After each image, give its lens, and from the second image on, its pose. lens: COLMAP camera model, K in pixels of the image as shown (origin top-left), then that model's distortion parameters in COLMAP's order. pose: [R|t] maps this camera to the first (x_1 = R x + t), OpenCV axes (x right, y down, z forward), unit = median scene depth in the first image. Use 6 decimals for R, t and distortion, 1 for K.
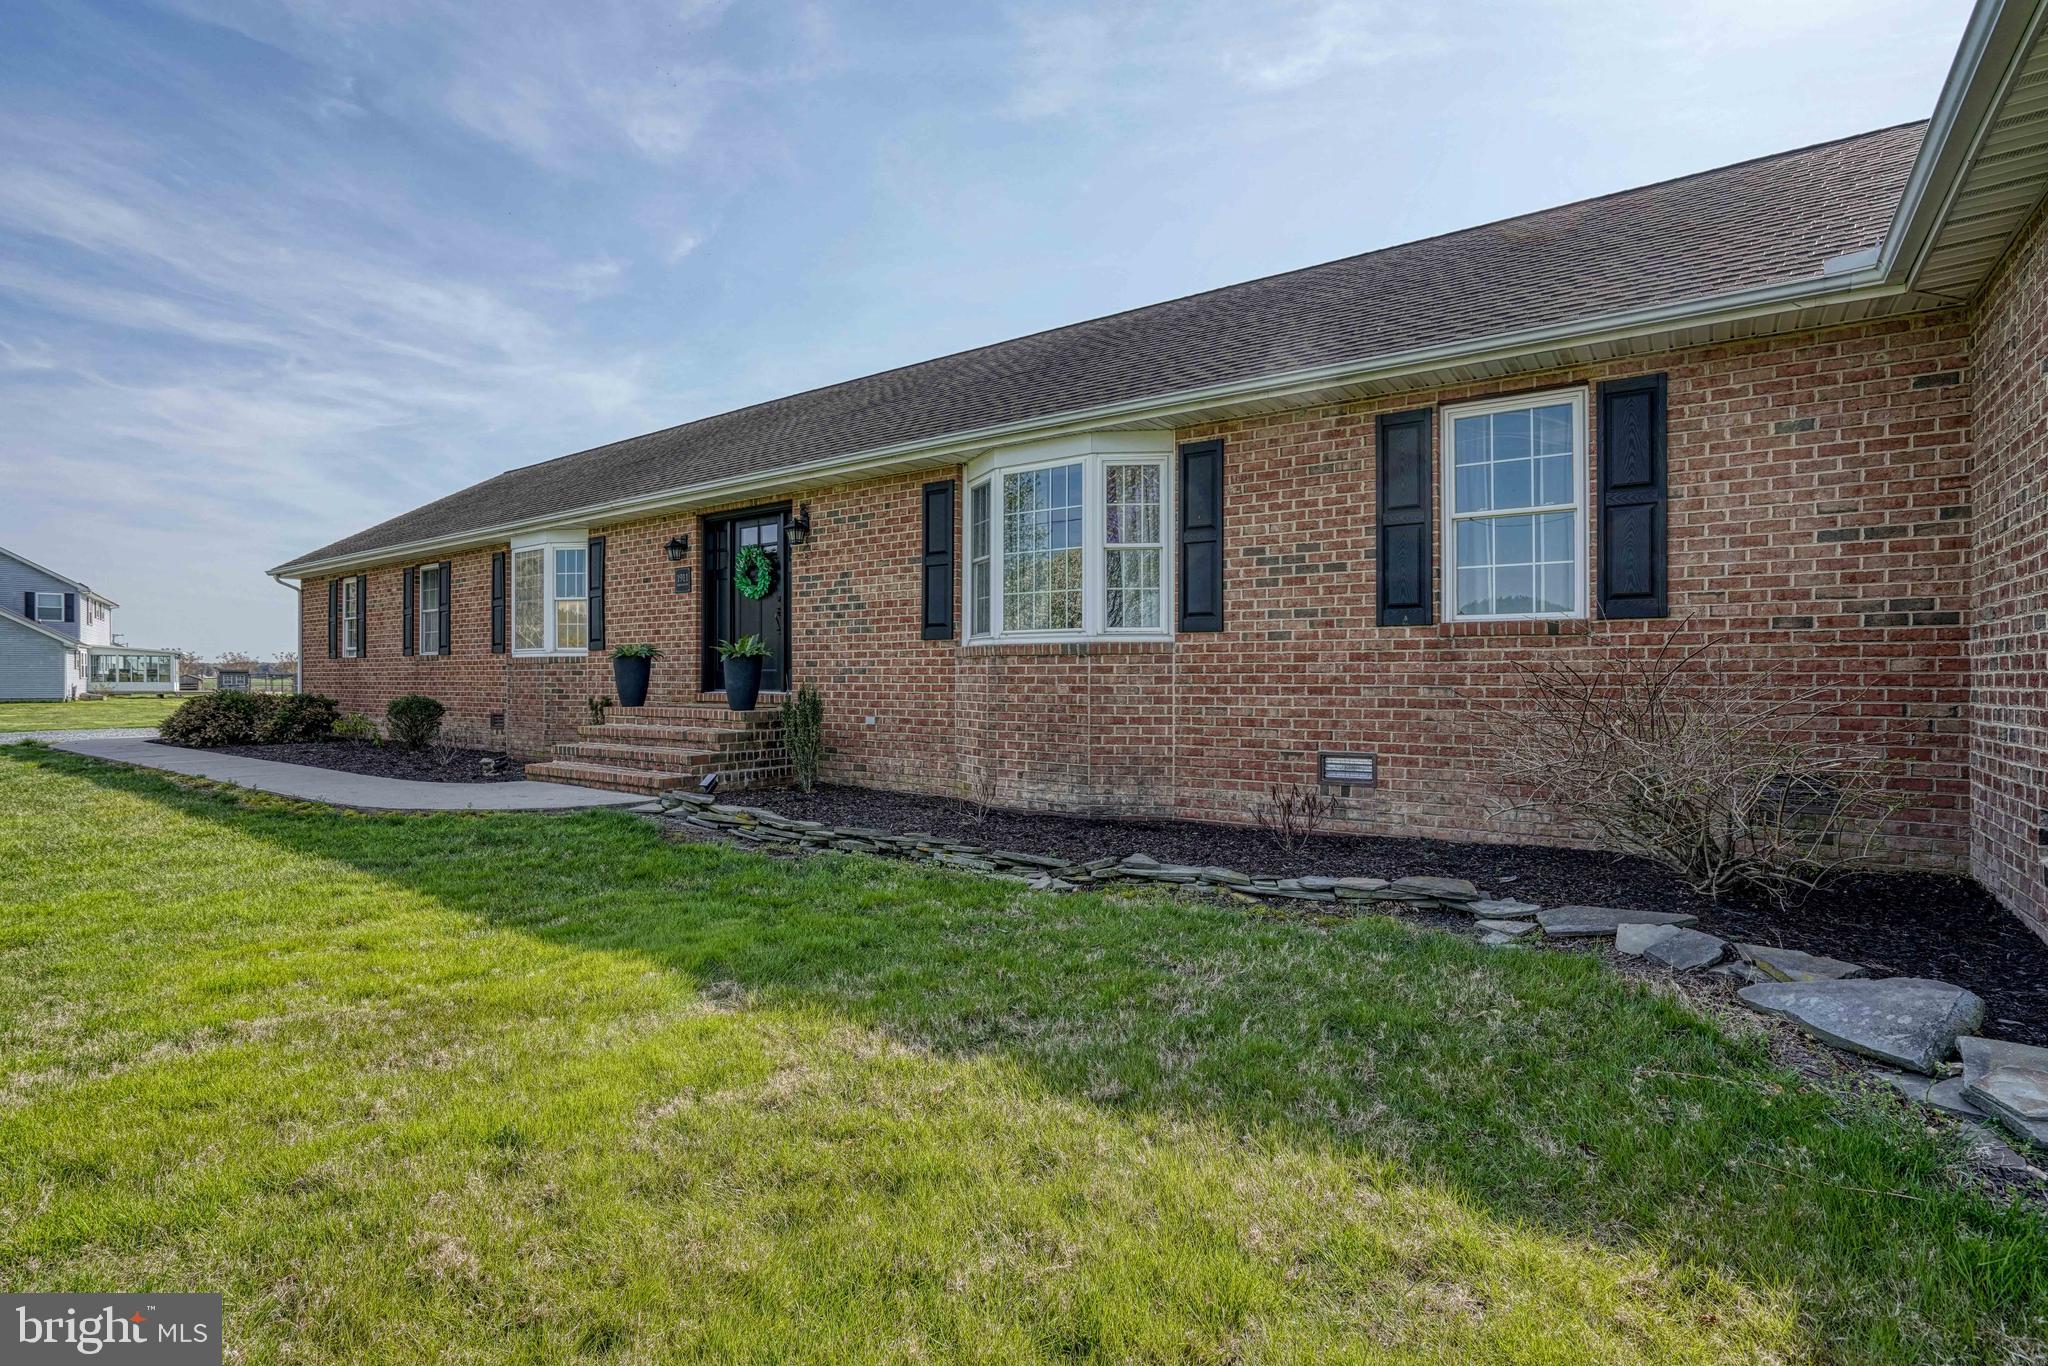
lens RADIAL K [[961.0, 0, 1029.9], [0, 961.0, 685.0], [0, 0, 1]] dist [-0.029843, 0.000837]
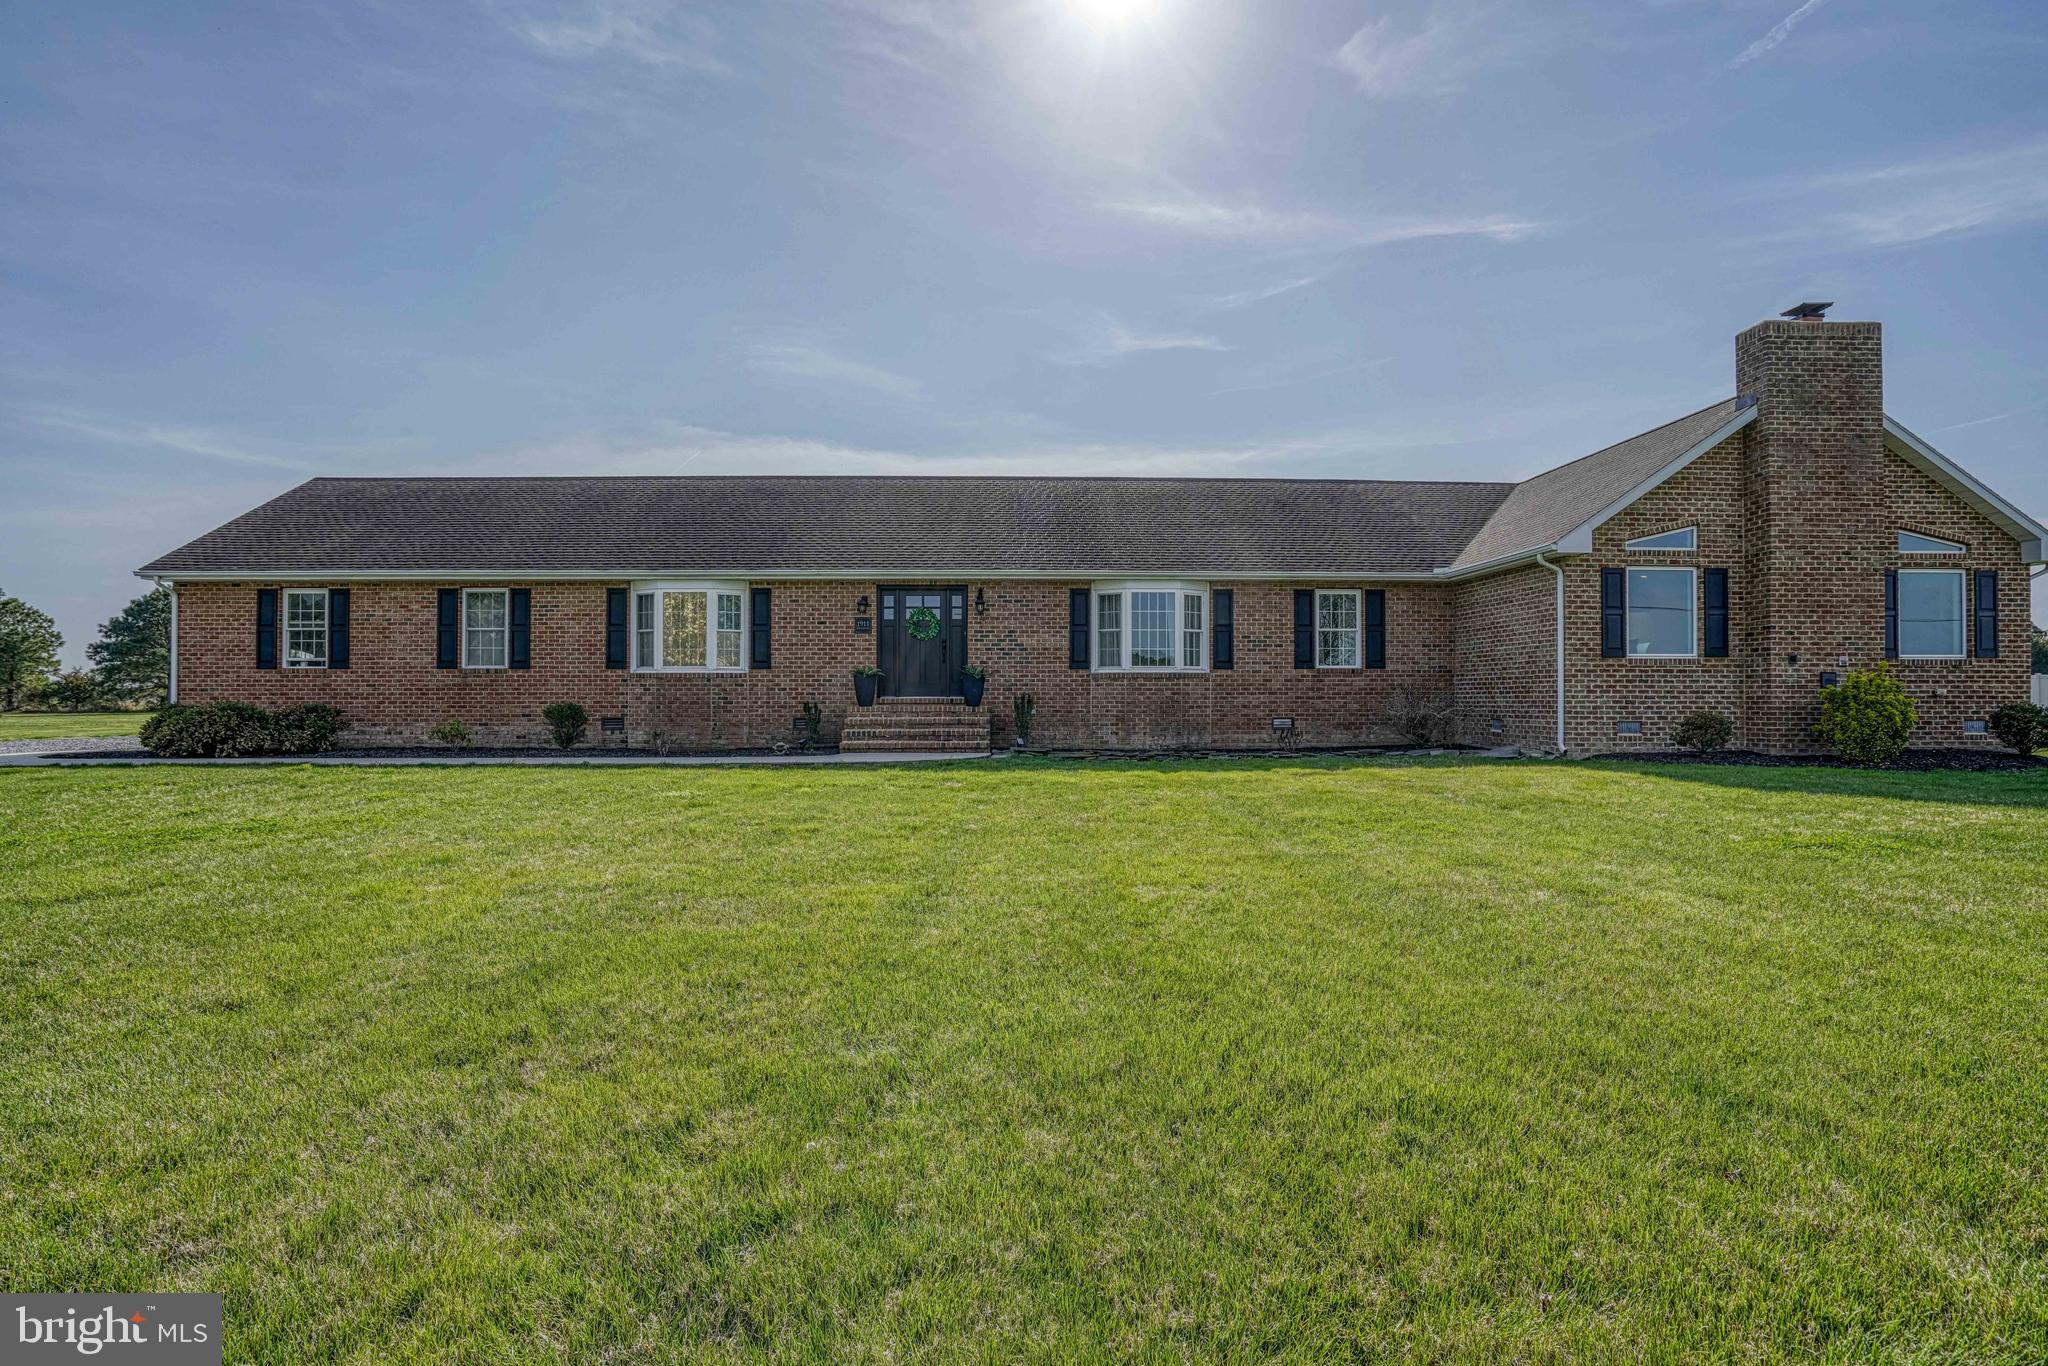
lens RADIAL K [[924.3, 0, 1023.6], [0, 924.3, 683.8], [0, 0, 1]] dist [-0.043971, 0.012708]
pose [[0.799307, 0.003531, 0.600912, -1.176591], [0.004664, 0.999916, -0.012080, 0.004716], [-0.600904, 0.012459, 0.799224, -0.391890]]
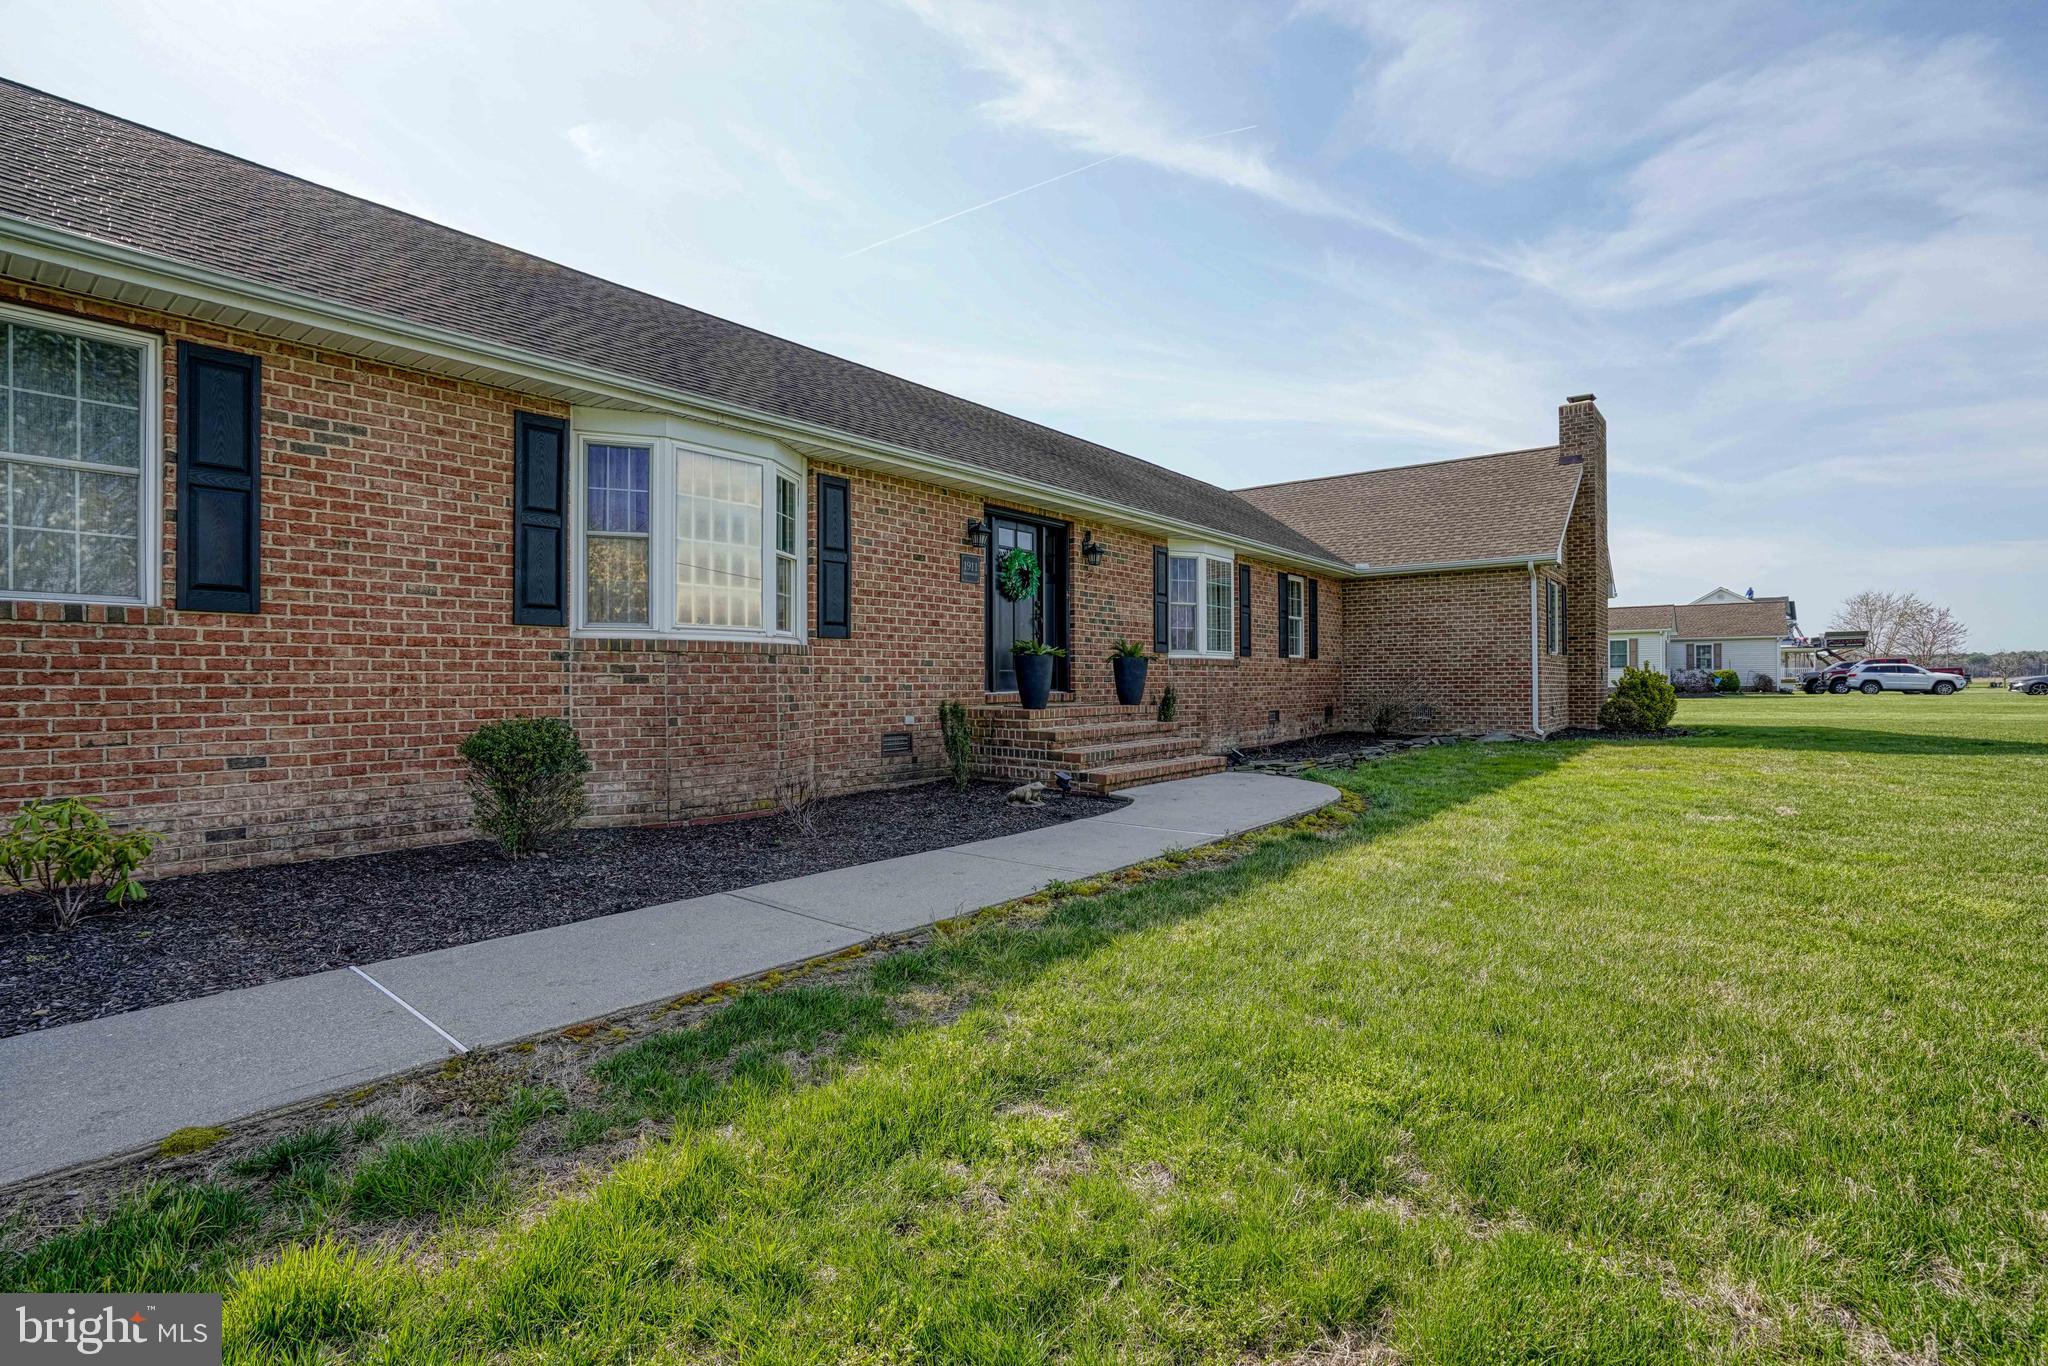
lens RADIAL K [[961.0, 0, 1029.9], [0, 961.0, 685.0], [0, 0, 1]] dist [-0.029843, 0.000837]
pose [[0.043829, -0.007158, 0.999013, -1.411124], [0.005118, 0.999963, 0.006941, -0.007463], [-0.999026, 0.004809, 0.043864, 1.011083]]
